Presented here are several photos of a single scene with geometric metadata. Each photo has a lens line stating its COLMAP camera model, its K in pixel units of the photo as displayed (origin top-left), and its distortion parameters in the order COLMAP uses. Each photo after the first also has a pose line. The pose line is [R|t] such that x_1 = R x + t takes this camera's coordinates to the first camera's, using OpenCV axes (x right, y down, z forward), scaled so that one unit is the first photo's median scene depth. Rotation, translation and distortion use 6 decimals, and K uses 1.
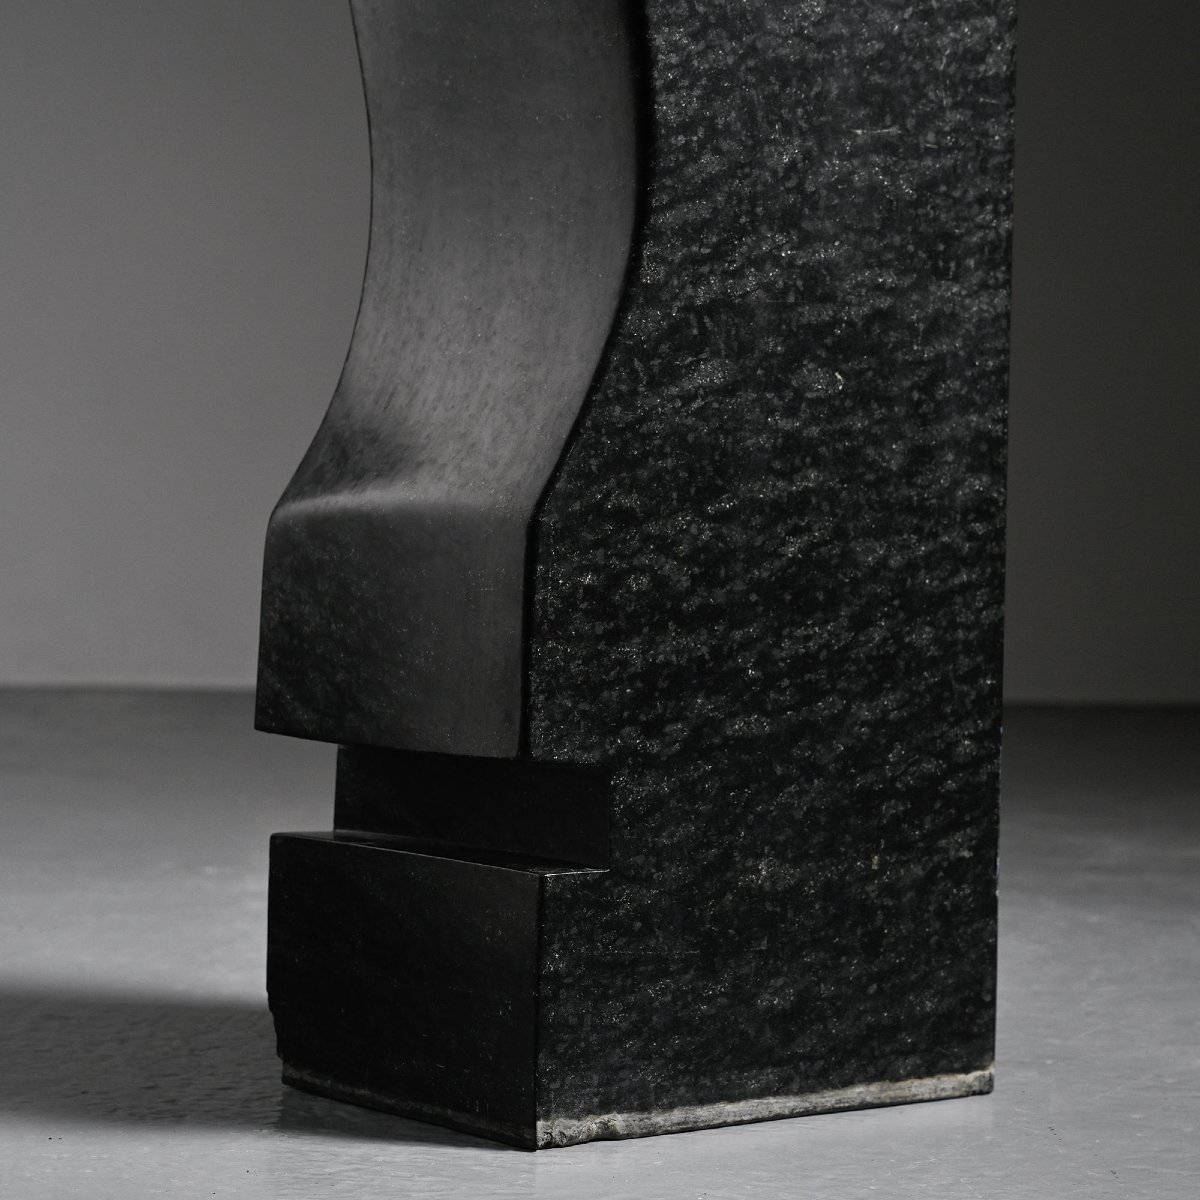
lens RADIAL K [[3411.6, 0, 596.3], [0, 3411.6, 599.1], [0, 0, 1]] dist [0.009888, 0.000000]
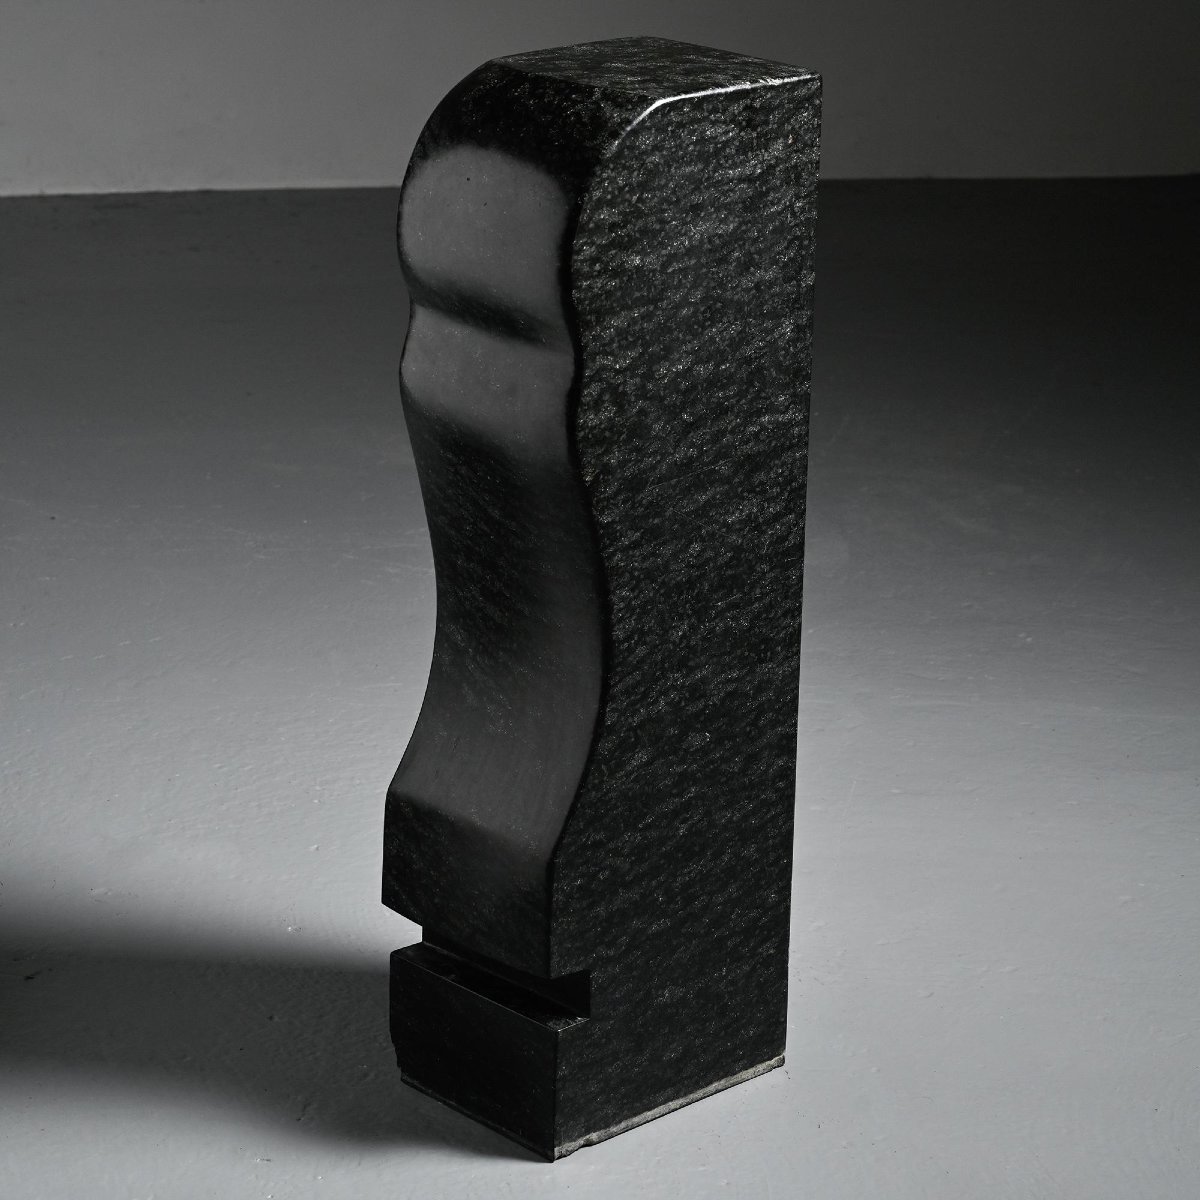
lens RADIAL K [[3411.6, 0, 606.7], [0, 3411.6, 603.2], [0, 0, 1]] dist [0.009888, 0.000000]
pose [[0.996213, -0.028599, 0.082110, -0.130534], [0.003017, 0.955160, 0.296075, -0.675433], [-0.086896, -0.294706, 0.951629, -0.709216]]
